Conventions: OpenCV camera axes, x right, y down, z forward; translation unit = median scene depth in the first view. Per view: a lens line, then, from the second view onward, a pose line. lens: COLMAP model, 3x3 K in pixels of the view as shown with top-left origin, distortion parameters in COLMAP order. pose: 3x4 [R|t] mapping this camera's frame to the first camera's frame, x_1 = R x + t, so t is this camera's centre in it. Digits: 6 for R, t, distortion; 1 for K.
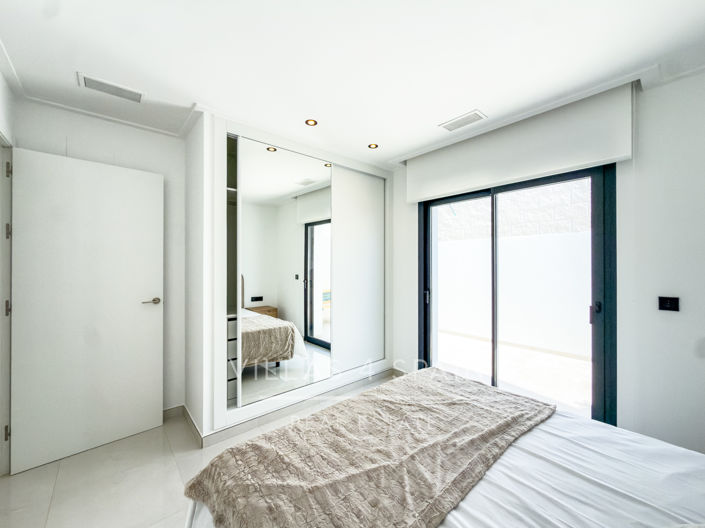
lens RADIAL K [[286.1, 0, 355.4], [0, 286.1, 262.5], [0, 0, 1]] dist [0.000211, 0.000065]
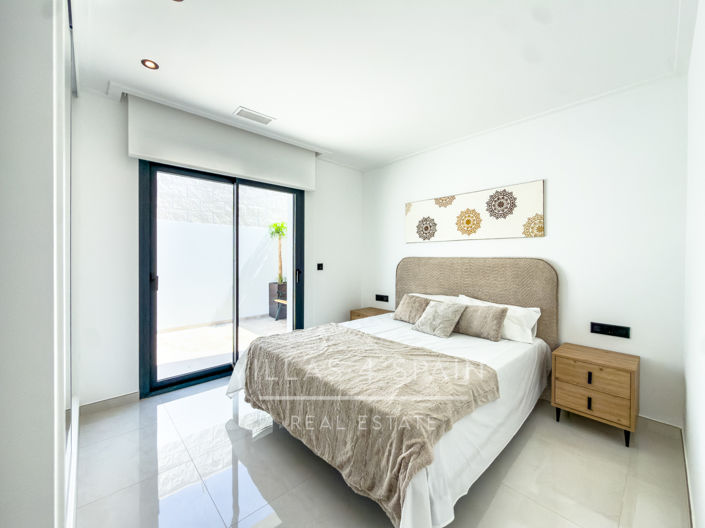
lens RADIAL K [[286.1, 0, 355.4], [0, 286.1, 262.5], [0, 0, 1]] dist [0.000211, 0.000065]
pose [[-0.032235, -0.018257, 0.999314, -0.730077], [-0.008778, 0.999800, 0.017982, 0.053270], [-0.999442, -0.008192, -0.032388, 0.604503]]
